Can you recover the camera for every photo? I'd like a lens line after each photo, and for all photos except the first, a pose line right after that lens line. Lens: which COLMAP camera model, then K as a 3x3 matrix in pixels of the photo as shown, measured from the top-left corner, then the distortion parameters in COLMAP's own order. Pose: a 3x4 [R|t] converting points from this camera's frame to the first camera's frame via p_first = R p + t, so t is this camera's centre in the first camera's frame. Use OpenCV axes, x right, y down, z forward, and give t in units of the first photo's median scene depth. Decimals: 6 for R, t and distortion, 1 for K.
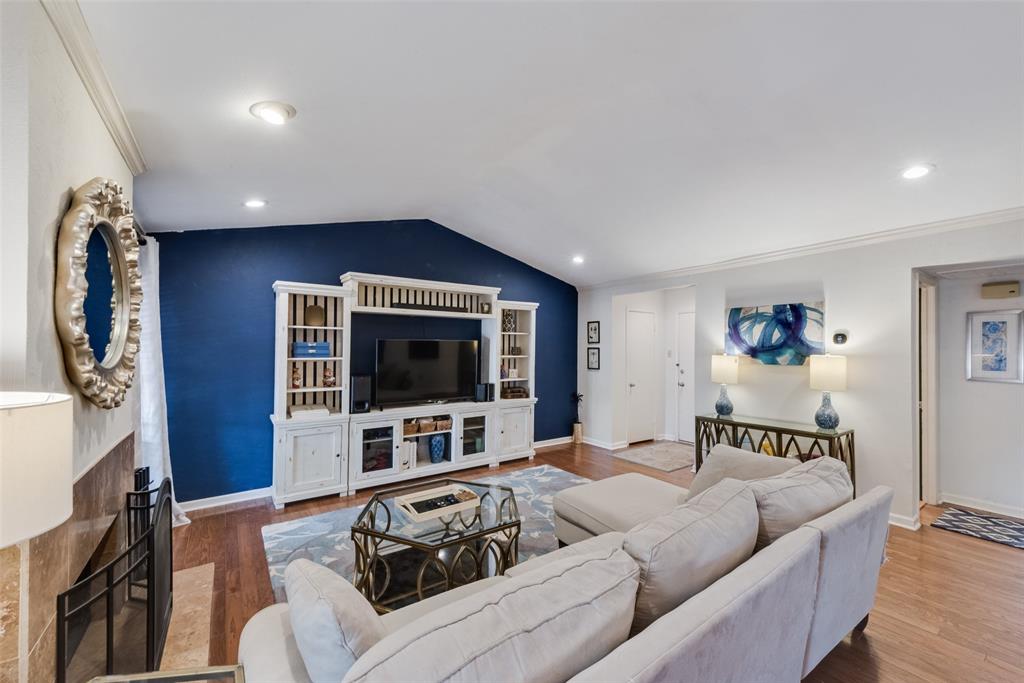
lens RADIAL K [[402.4, 0, 512.0], [0, 402.4, 341.5], [0, 0, 1]] dist [0.000237, 0.000036]
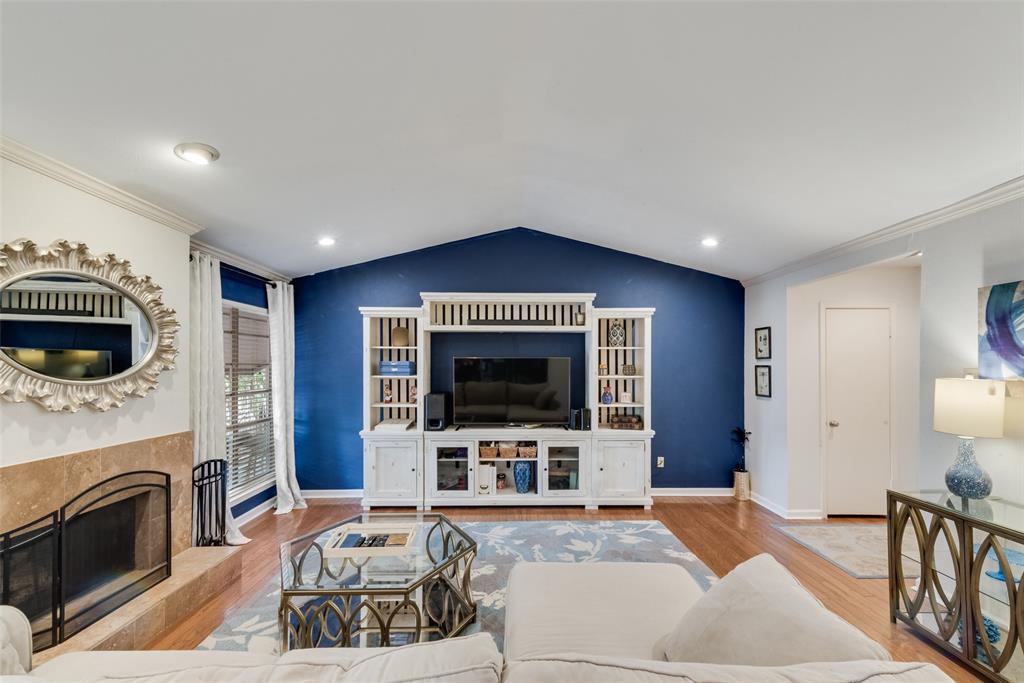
lens RADIAL K [[408.6, 0, 510.1], [0, 408.6, 359.6], [0, 0, 1]] dist [0.008648, -0.000222]
pose [[0.825282, -0.011298, -0.564607, 0.318629], [0.010974, 0.999932, -0.003969, 0.004392], [0.564614, -0.002920, 0.825350, 0.227470]]
